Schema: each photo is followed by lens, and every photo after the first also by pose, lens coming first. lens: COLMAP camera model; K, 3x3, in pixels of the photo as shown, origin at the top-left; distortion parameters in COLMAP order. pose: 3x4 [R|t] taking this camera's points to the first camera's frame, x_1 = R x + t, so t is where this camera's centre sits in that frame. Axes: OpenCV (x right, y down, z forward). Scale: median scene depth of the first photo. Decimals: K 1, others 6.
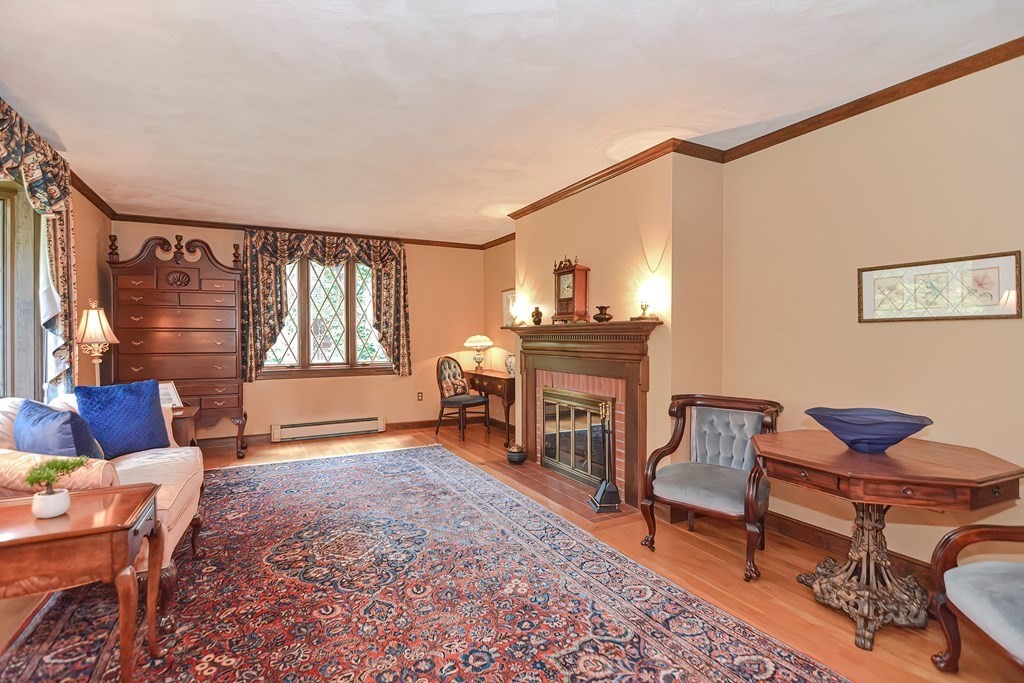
lens RADIAL K [[495.4, 0, 504.3], [0, 495.4, 340.6], [0, 0, 1]] dist [0.003533, -0.011114]
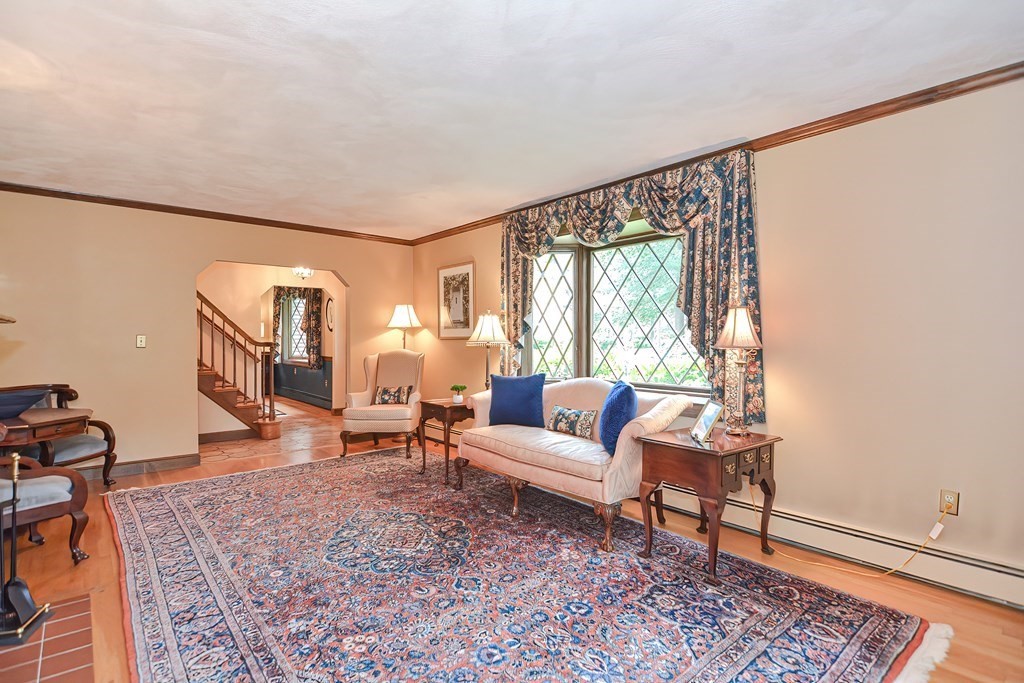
lens RADIAL K [[503.4, 0, 508.2], [0, 503.4, 343.7], [0, 0, 1]] dist [0.001779, -0.012978]
pose [[-0.972836, 0.000643, -0.231494, -0.257048], [-0.003389, 0.999849, 0.017017, -0.018600], [0.231470, 0.017339, -0.972687, 1.881482]]
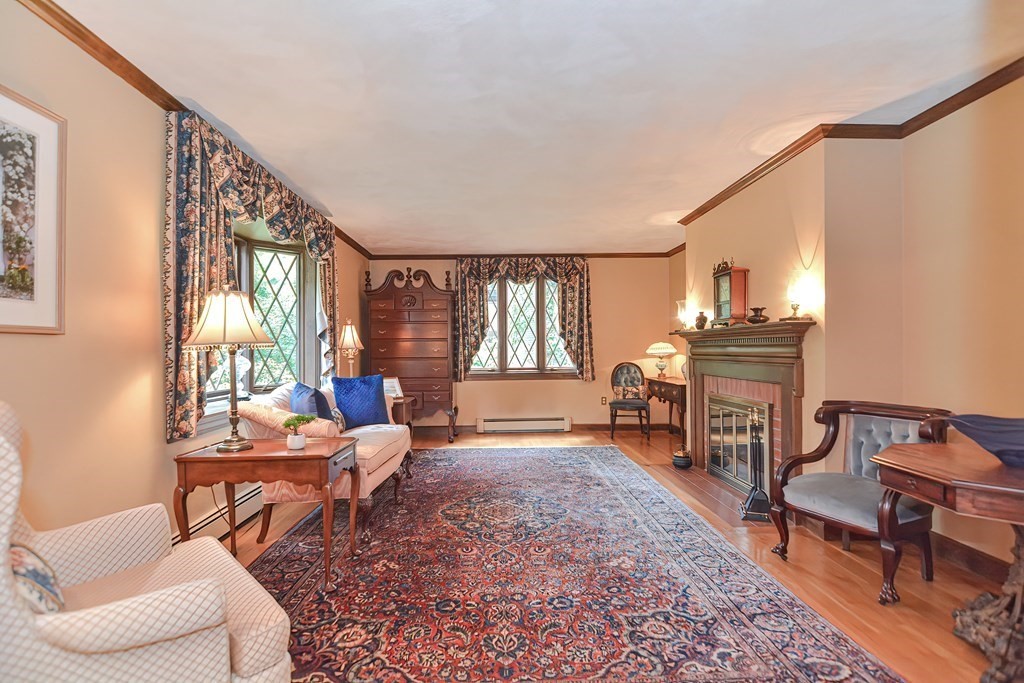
lens RADIAL K [[491.9, 0, 505.1], [0, 491.9, 348.2], [0, 0, 1]] dist [0.001648, -0.010236]
pose [[0.900208, -0.006761, -0.435407, 0.202988], [0.003106, 0.999954, -0.009106, 0.018708], [0.435449, 0.006845, 0.900187, -0.083954]]
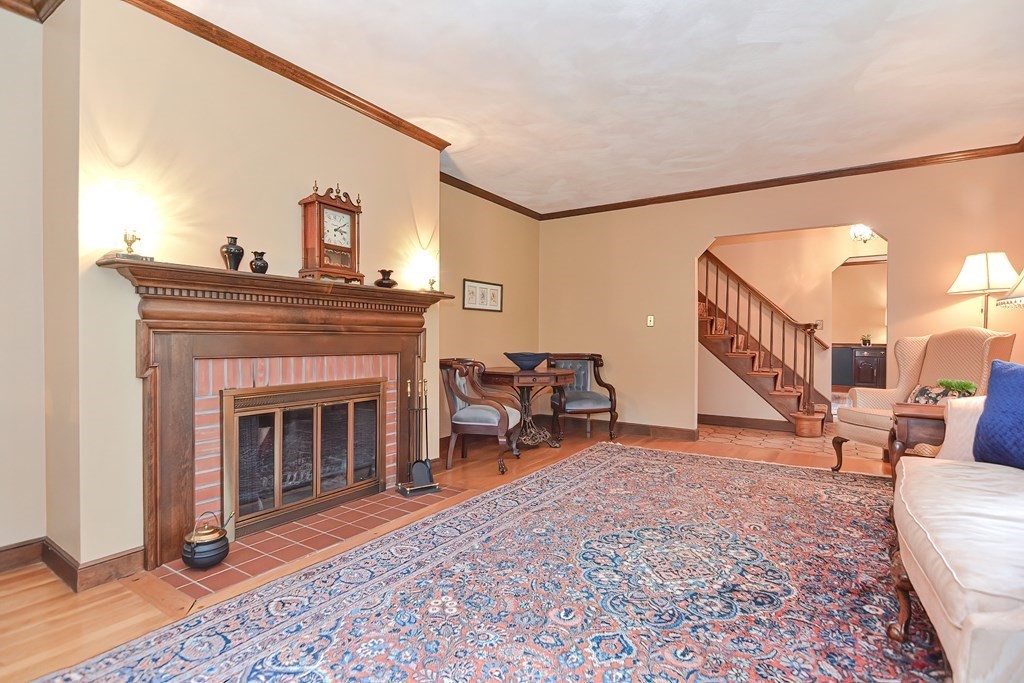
lens RADIAL K [[503.4, 0, 508.2], [0, 503.4, 343.7], [0, 0, 1]] dist [0.001779, -0.012978]
pose [[-0.488296, -0.011826, 0.872598, -0.772598], [0.002313, 0.999887, 0.014846, 0.051490], [-0.872675, 0.009267, -0.488214, 1.449728]]
